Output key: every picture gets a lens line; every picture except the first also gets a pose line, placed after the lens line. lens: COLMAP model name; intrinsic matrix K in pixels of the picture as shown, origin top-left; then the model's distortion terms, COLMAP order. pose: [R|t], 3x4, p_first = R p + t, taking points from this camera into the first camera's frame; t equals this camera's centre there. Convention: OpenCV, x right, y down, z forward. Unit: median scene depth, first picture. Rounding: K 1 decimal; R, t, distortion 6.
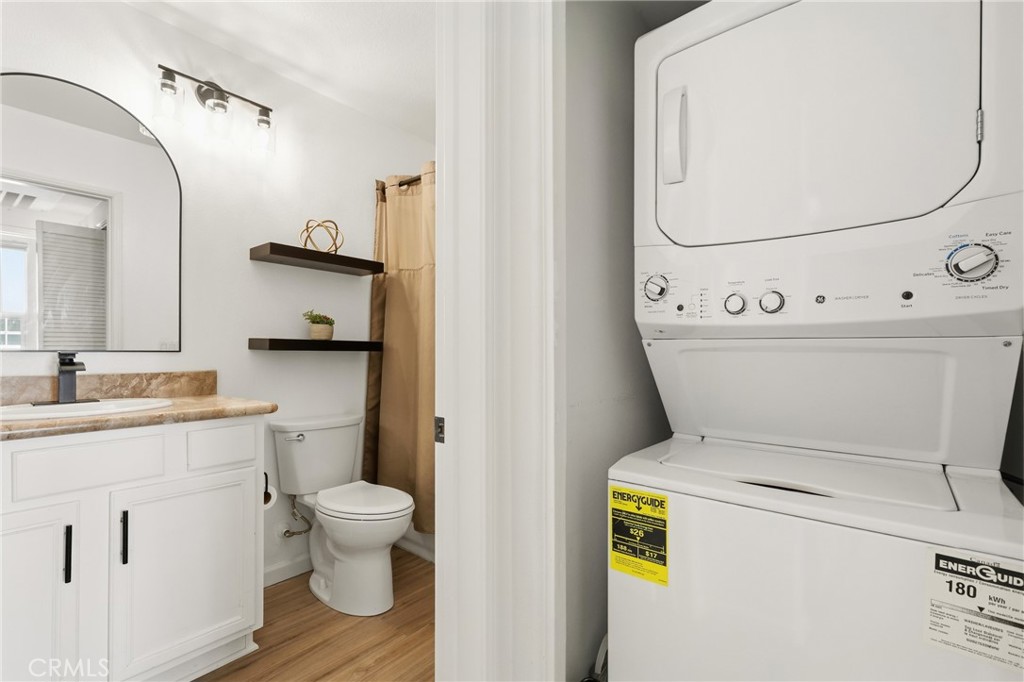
lens RADIAL K [[464.9, 0, 511.4], [0, 464.9, 348.5], [0, 0, 1]] dist [0.002448, -0.000064]
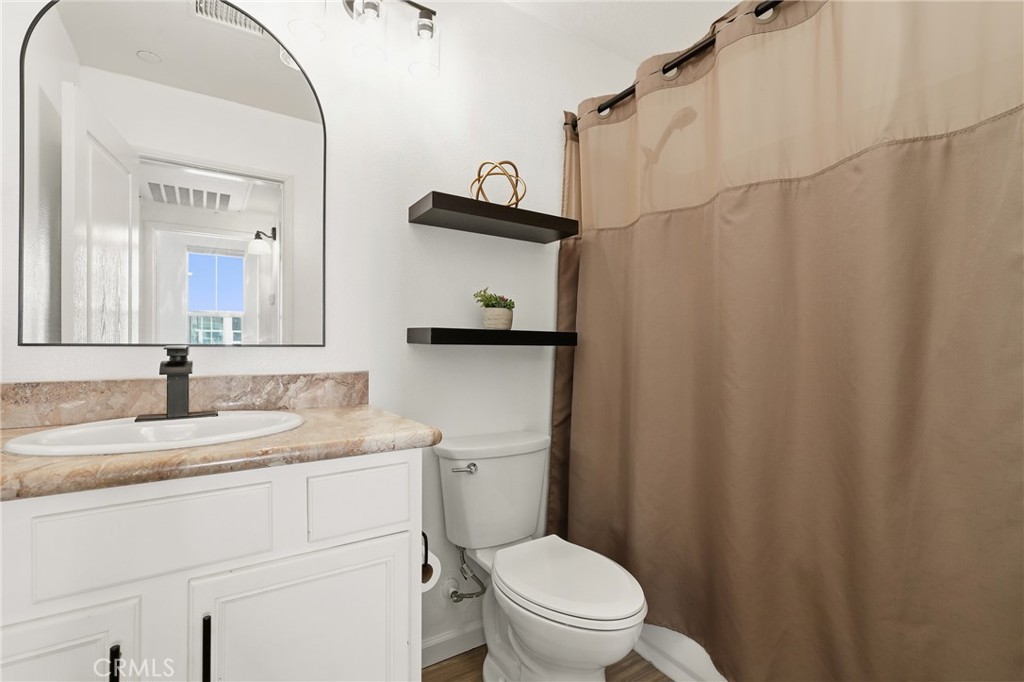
lens RADIAL K [[464.7, 0, 517.1], [0, 464.7, 337.8], [0, 0, 1]] dist [0.001915, 0.000375]
pose [[0.952129, -0.005817, -0.305642, -0.168524], [0.002220, 0.999924, -0.012116, 0.002737], [0.305690, 0.010858, 0.952069, 0.342413]]
